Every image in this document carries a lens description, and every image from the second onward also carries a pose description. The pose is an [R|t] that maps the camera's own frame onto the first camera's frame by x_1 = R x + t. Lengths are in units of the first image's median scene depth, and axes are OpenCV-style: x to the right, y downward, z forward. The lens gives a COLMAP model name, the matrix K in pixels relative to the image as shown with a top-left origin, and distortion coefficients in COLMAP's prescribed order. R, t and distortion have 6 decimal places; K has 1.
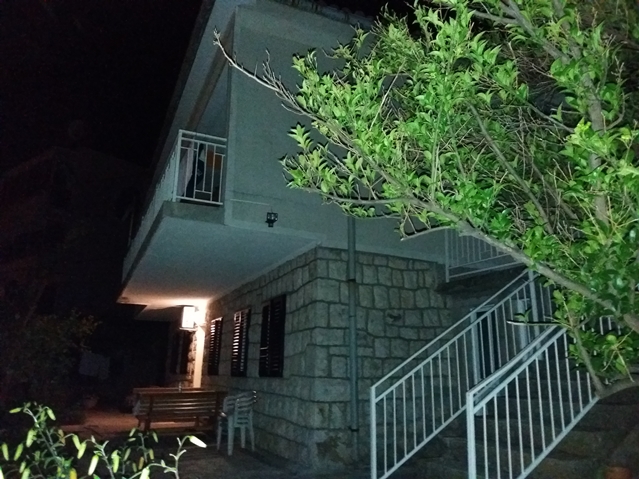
lens RADIAL K [[526.1, 0, 320.9], [0, 526.1, 232.2], [0, 0, 1]] dist [0.118389, 0.000924]
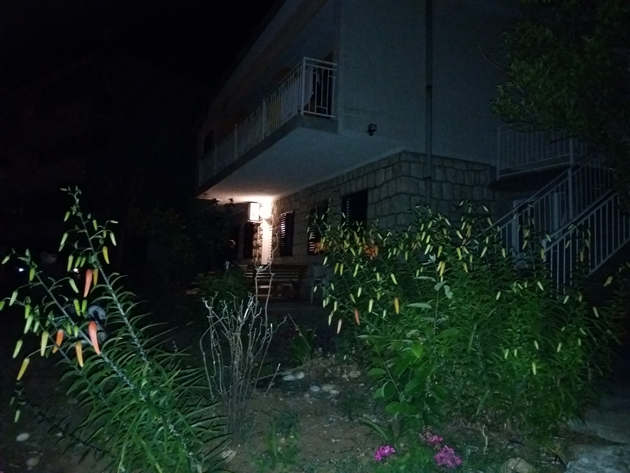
lens RADIAL K [[508.0, 0, 315.0], [0, 508.0, 236.5], [0, 0, 1]] dist [0.097362, -0.215716]
pose [[0.999941, 0.010819, -0.000532, -0.208668], [-0.010536, 0.982790, 0.184426, 0.003797], [0.002519, -0.184409, 0.982846, -0.254432]]
